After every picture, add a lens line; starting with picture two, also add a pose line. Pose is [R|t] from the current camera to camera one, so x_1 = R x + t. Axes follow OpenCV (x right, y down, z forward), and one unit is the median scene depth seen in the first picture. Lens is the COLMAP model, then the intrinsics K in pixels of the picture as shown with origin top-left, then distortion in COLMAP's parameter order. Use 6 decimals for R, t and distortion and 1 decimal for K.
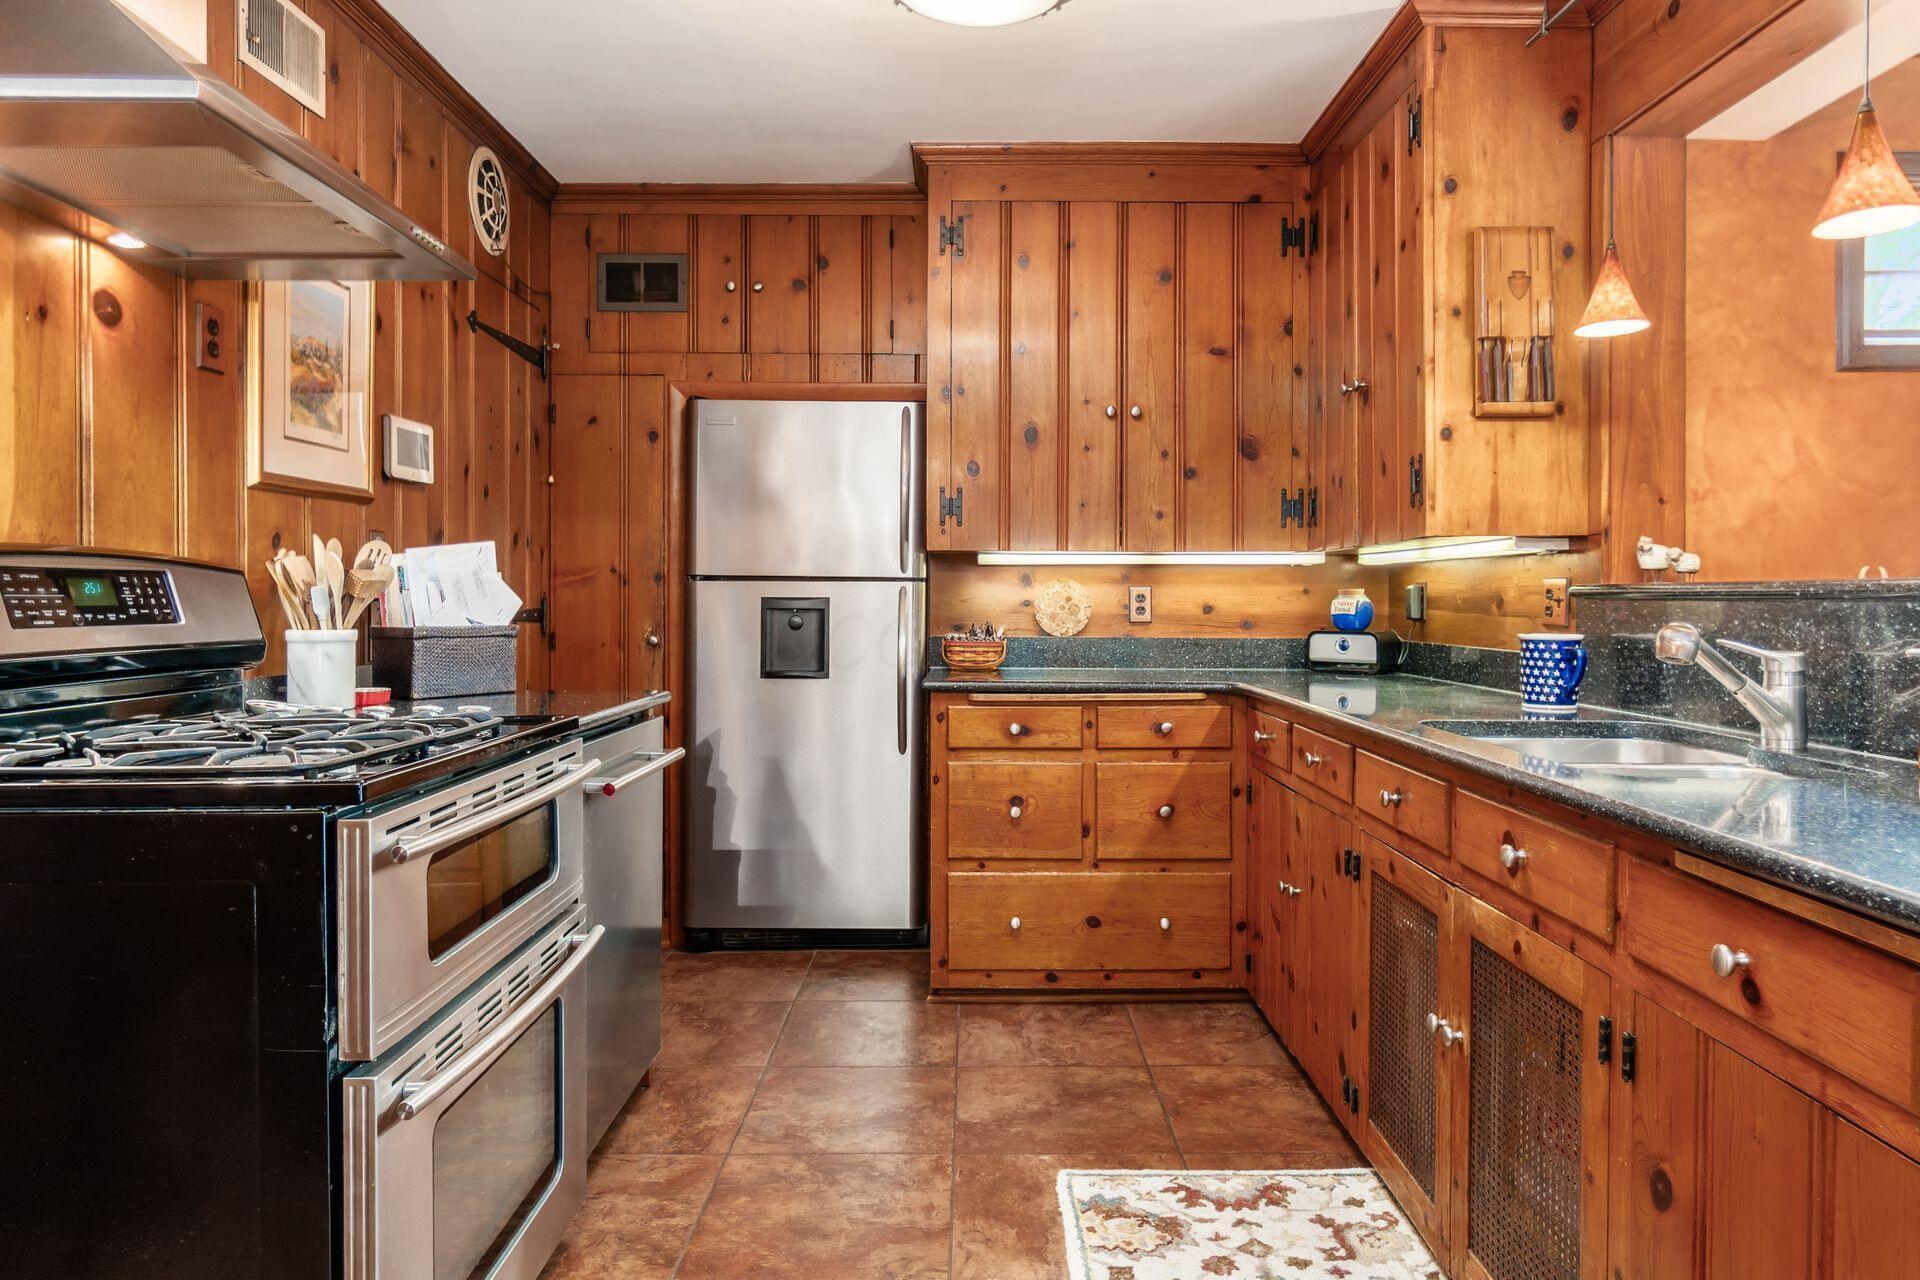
lens RADIAL K [[1350.3, 0, 965.0], [0, 1350.3, 631.0], [0, 0, 1]] dist [-0.001689, -0.000456]
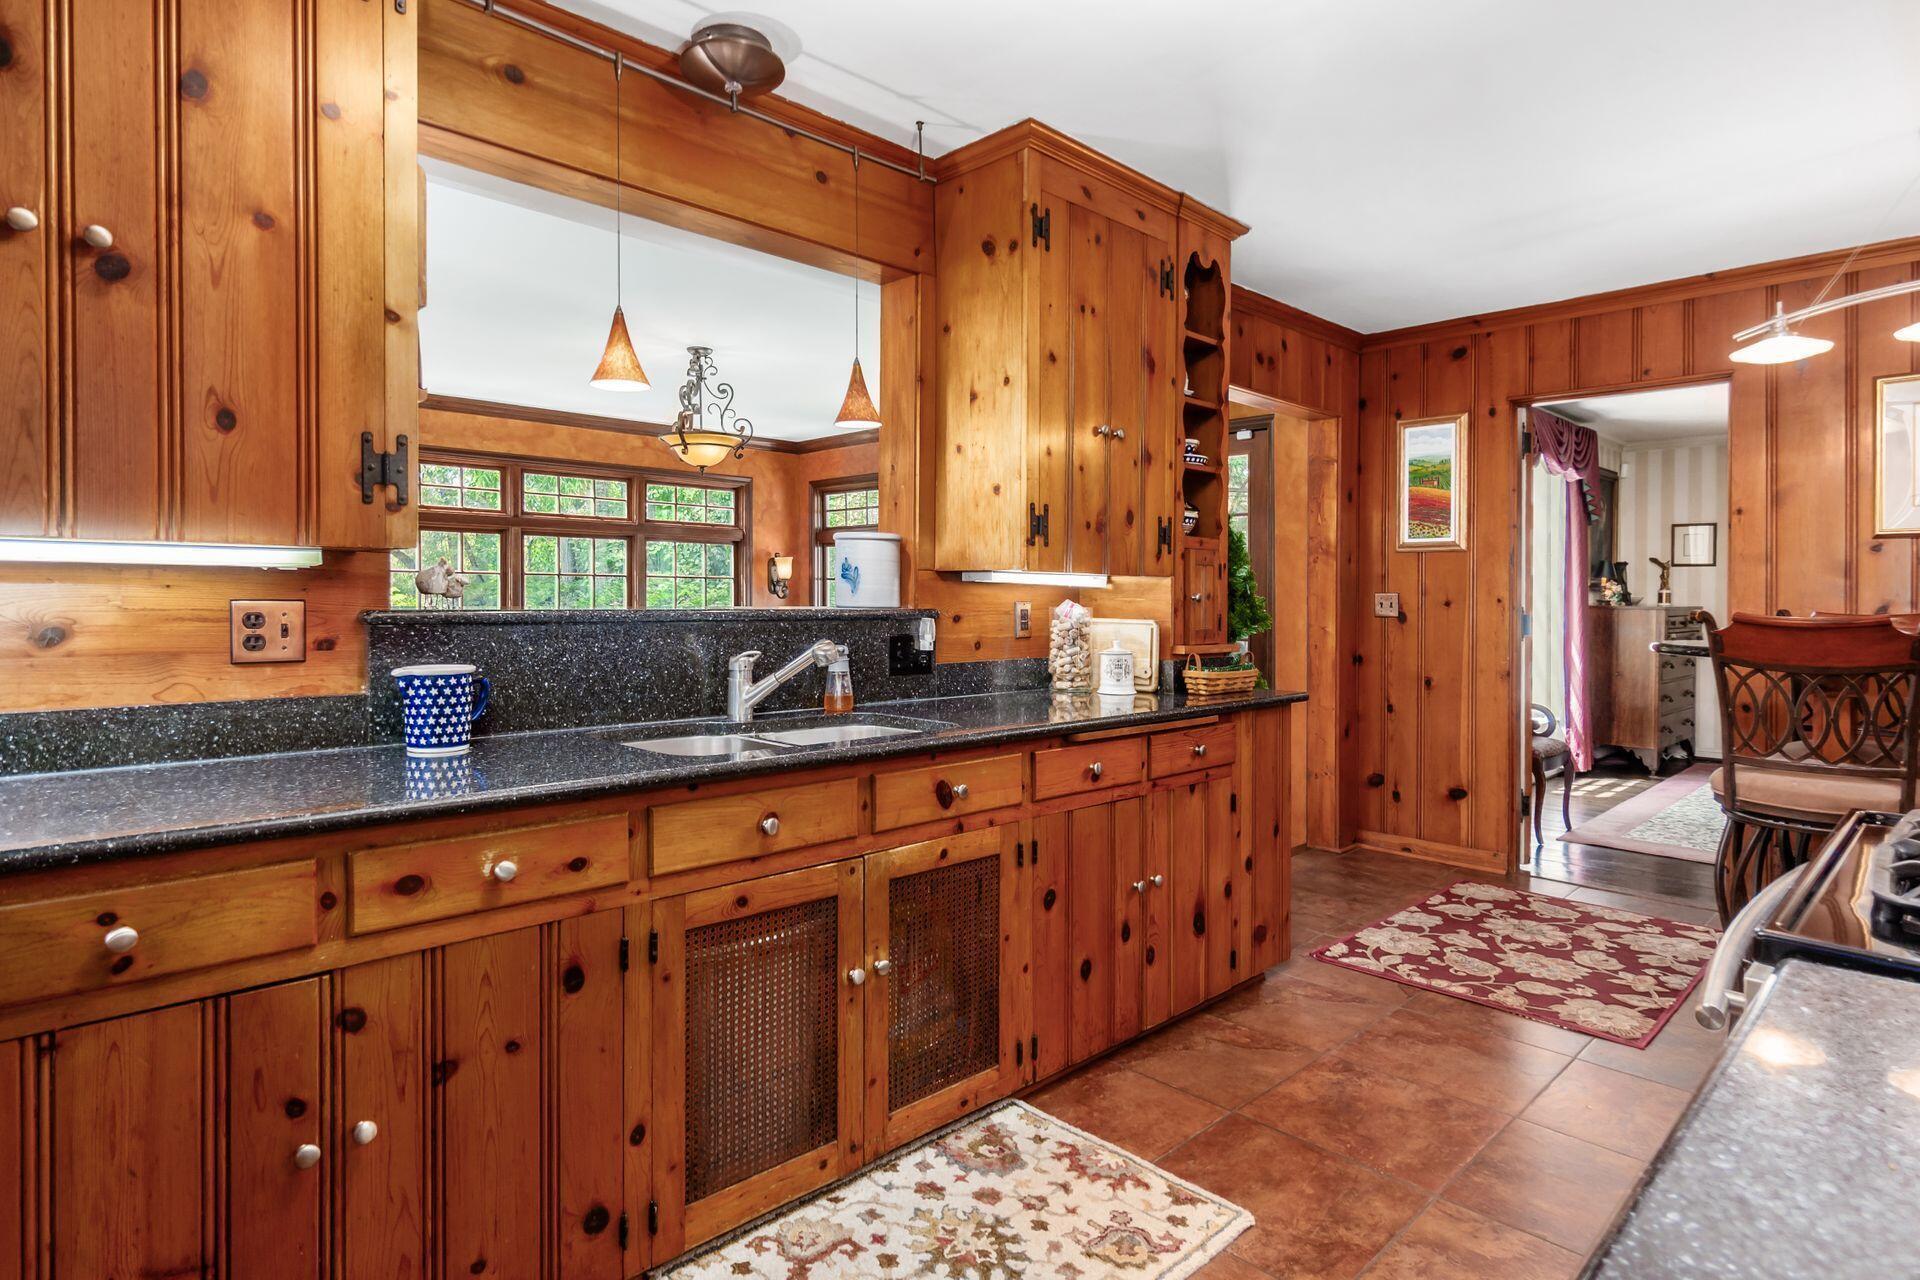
lens RADIAL K [[1046.7, 0, 949.2], [0, 1046.7, 595.3], [0, 0, 1]] dist [-0.001128, -0.000034]
pose [[-0.716420, -0.009332, 0.697607, -0.338718], [0.006567, 0.999776, 0.020118, -0.066704], [-0.697639, 0.018995, -0.716198, 1.474861]]
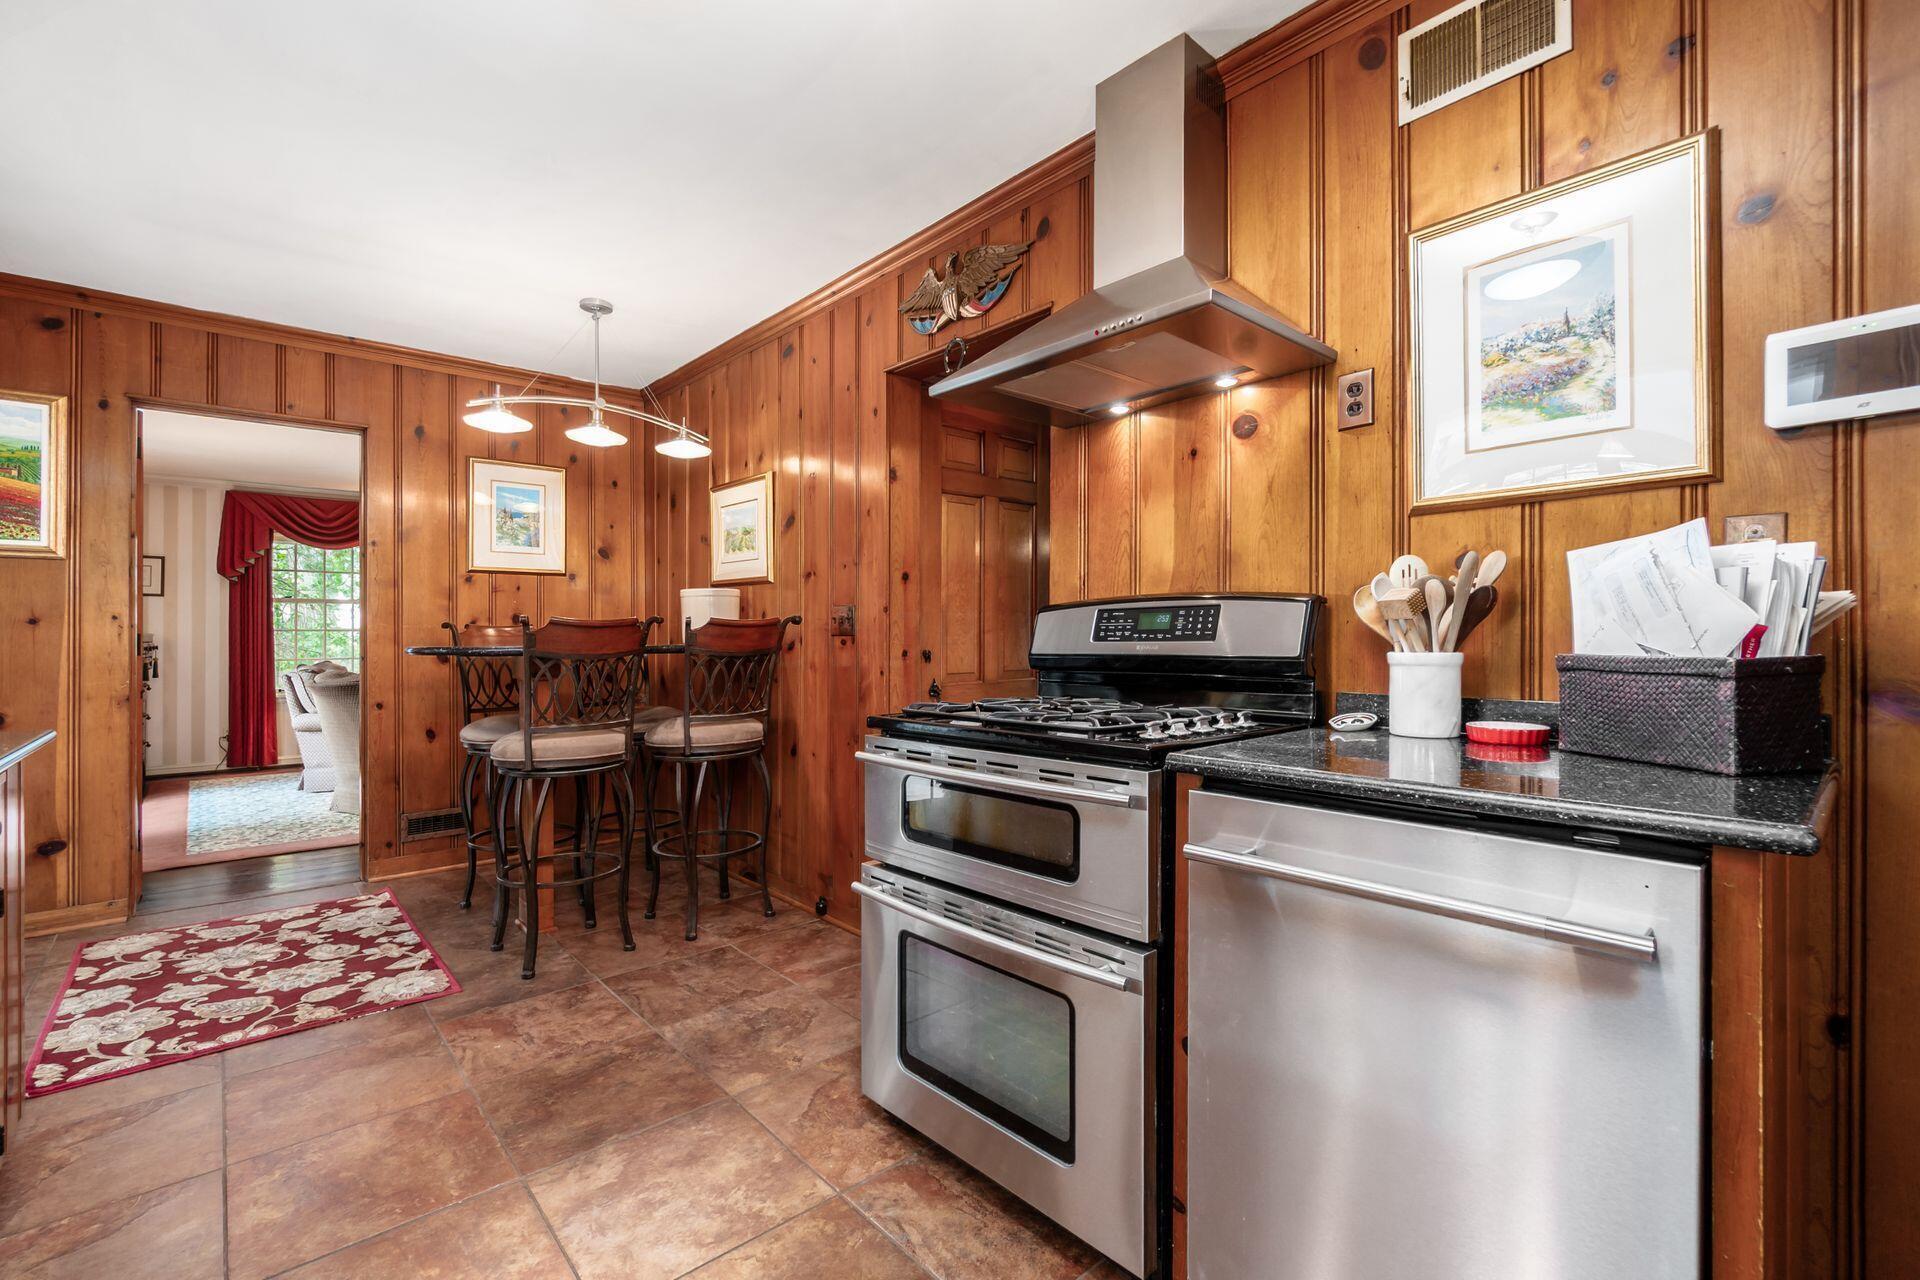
lens RADIAL K [[833.2, 0, 956.1], [0, 833.2, 625.3], [0, 0, 1]] dist [-0.002173, -0.000022]
pose [[-0.728619, -0.006024, -0.684893, 0.196999], [-0.011710, 0.999925, 0.003663, -0.020553], [0.684819, 0.010690, -0.728635, 1.335090]]
